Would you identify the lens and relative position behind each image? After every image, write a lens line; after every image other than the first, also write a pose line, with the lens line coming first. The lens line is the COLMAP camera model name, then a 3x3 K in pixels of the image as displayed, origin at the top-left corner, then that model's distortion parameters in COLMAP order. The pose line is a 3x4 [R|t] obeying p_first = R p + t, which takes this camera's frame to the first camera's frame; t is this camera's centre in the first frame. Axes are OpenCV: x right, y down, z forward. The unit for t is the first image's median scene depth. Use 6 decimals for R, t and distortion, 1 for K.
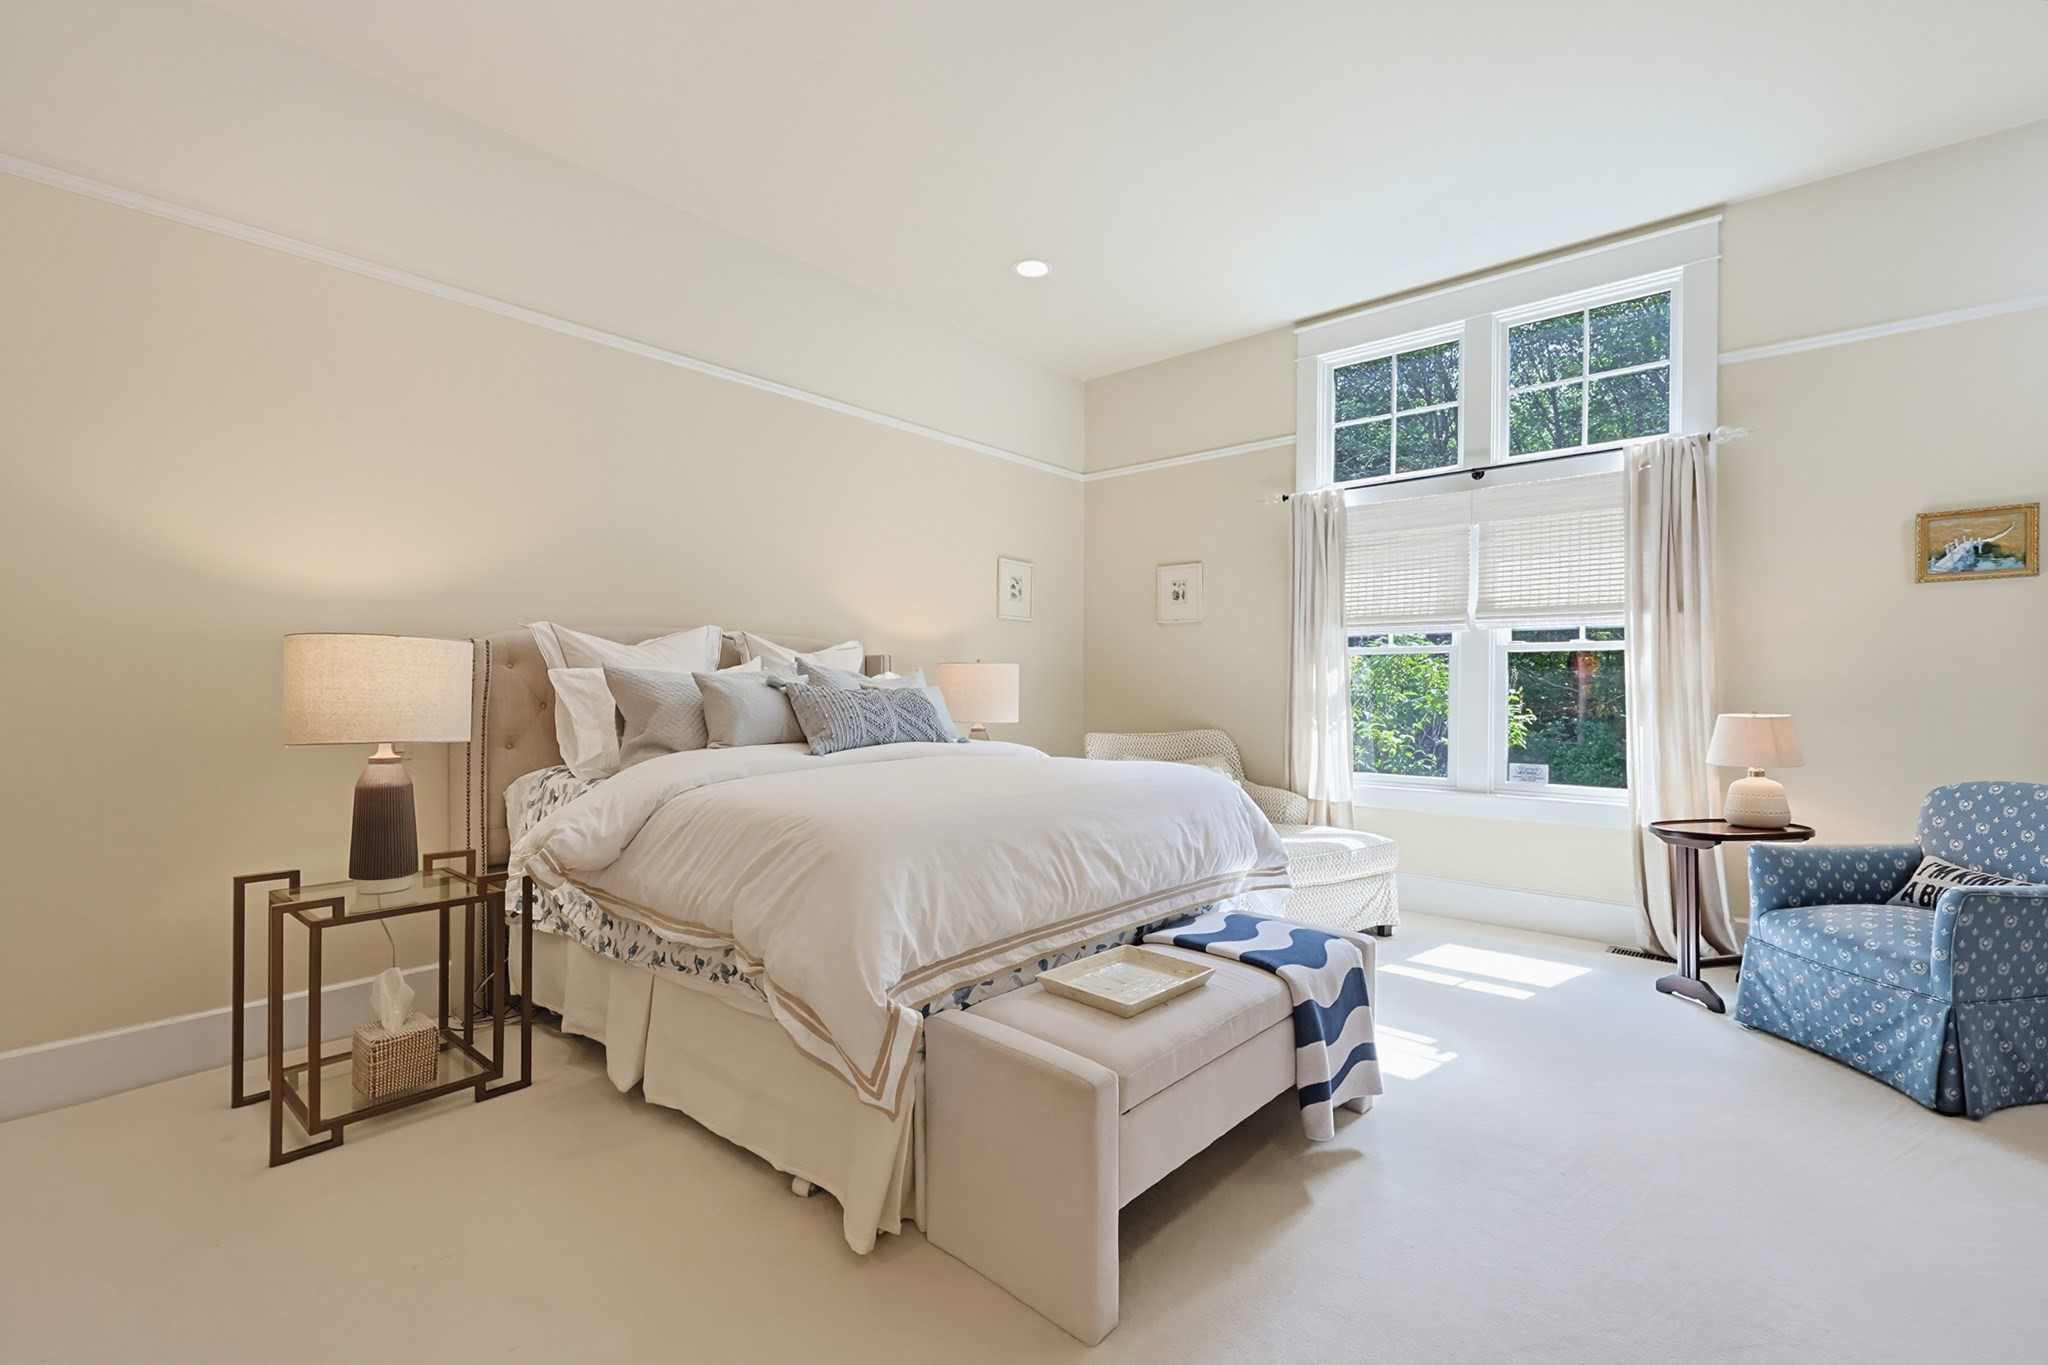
lens RADIAL K [[884.6, 0, 1063.7], [0, 884.6, 691.4], [0, 0, 1]] dist [-0.002434, 0.000901]
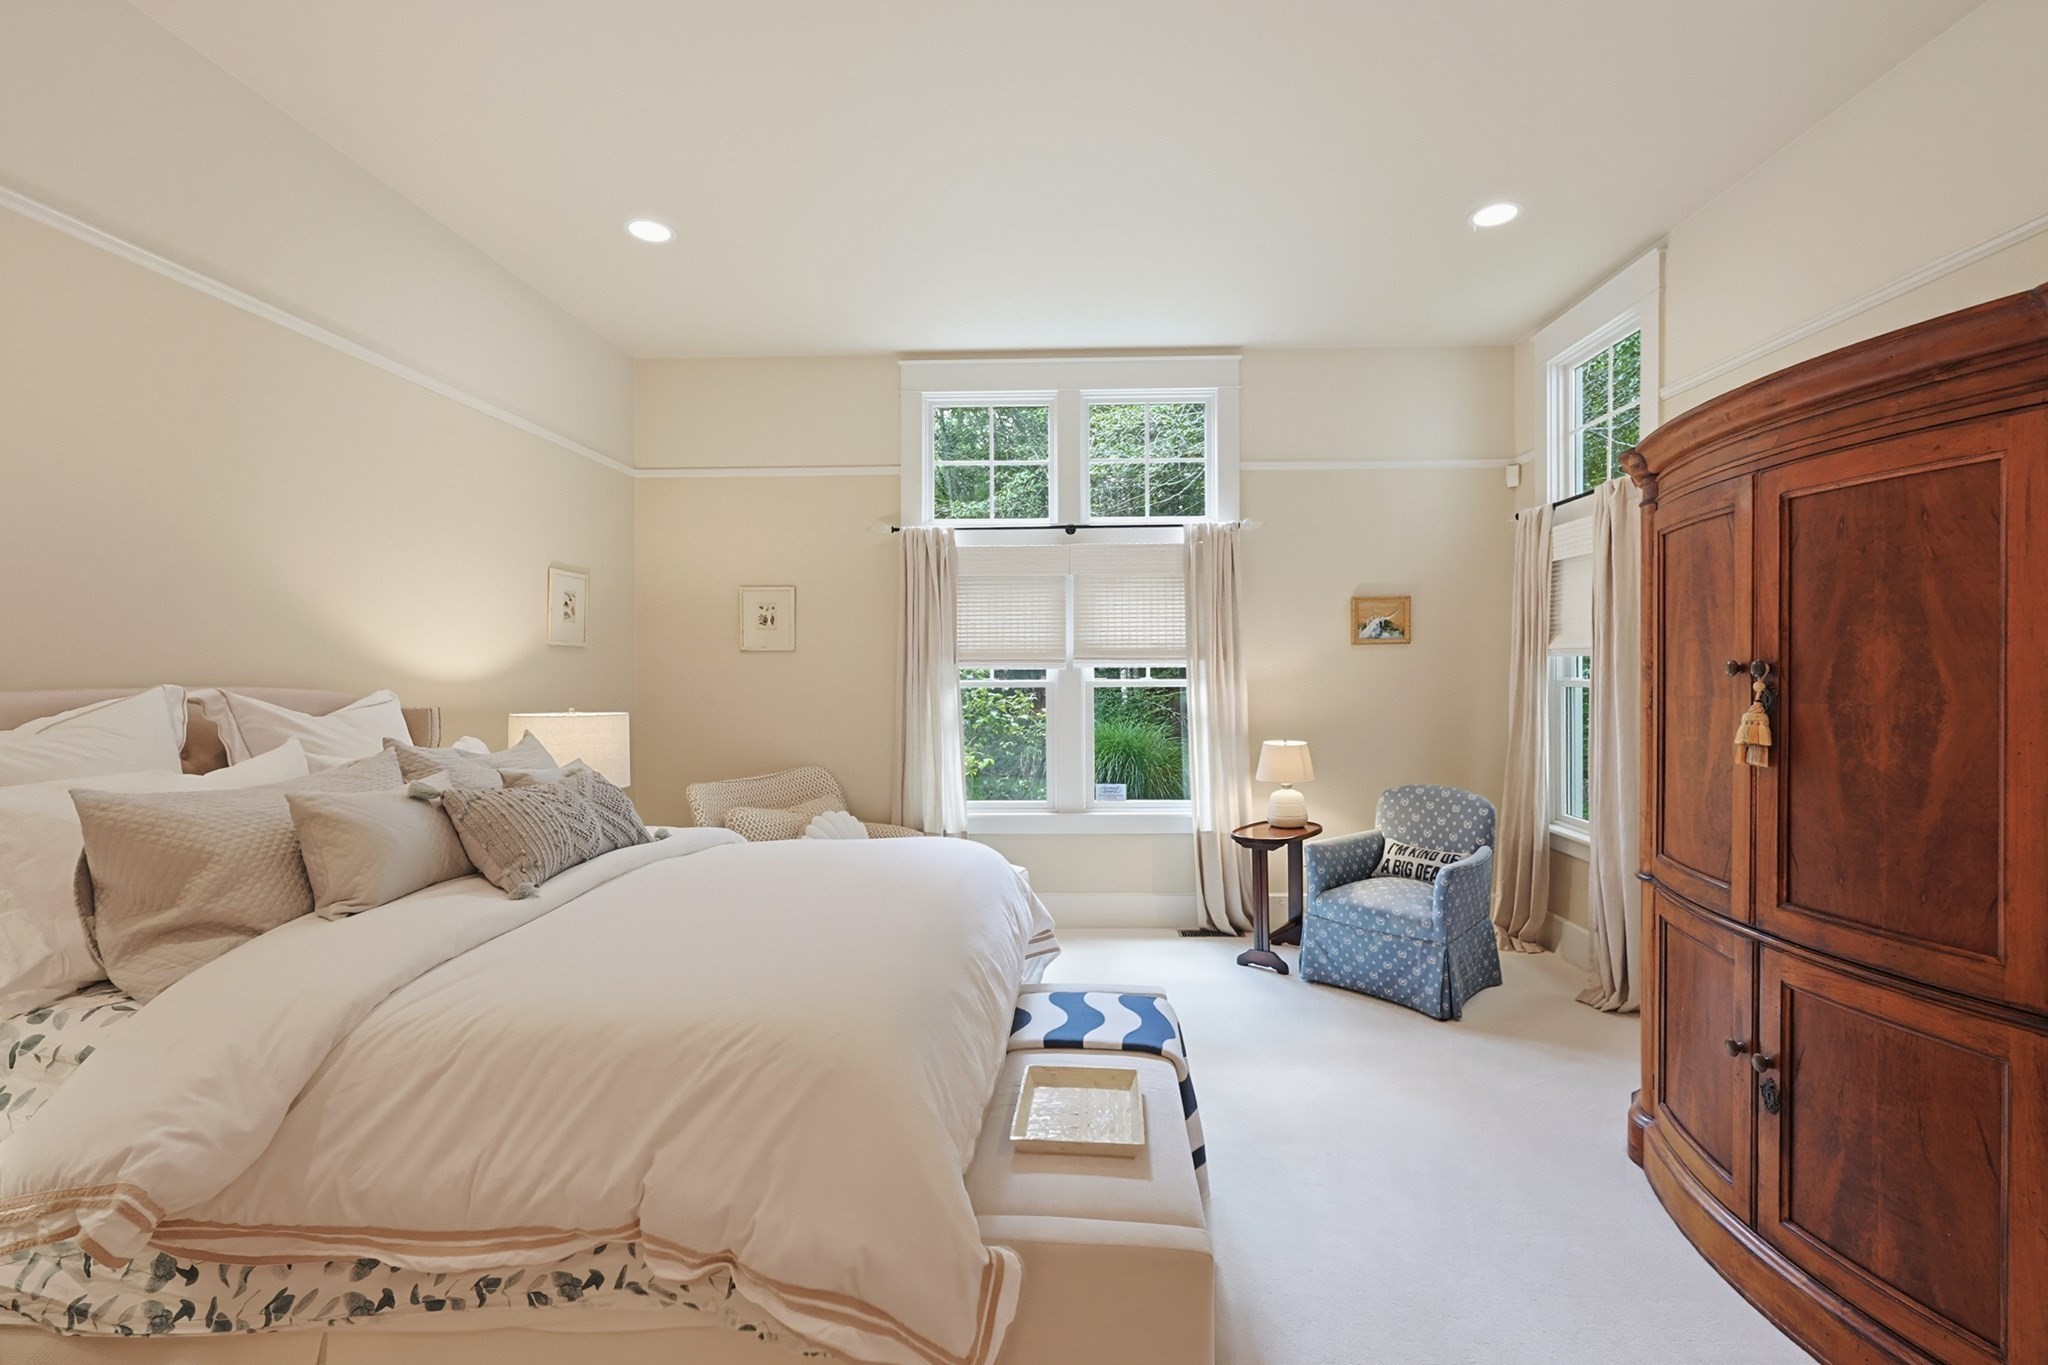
lens RADIAL K [[884.6, 0, 1026.5], [0, 884.6, 668.9], [0, 0, 1]] dist [-0.002434, 0.000901]
pose [[0.788297, -0.008636, 0.615234, -0.357188], [0.009402, 0.999954, 0.001990, -0.093935], [-0.615223, 0.004216, 0.788342, 0.192584]]
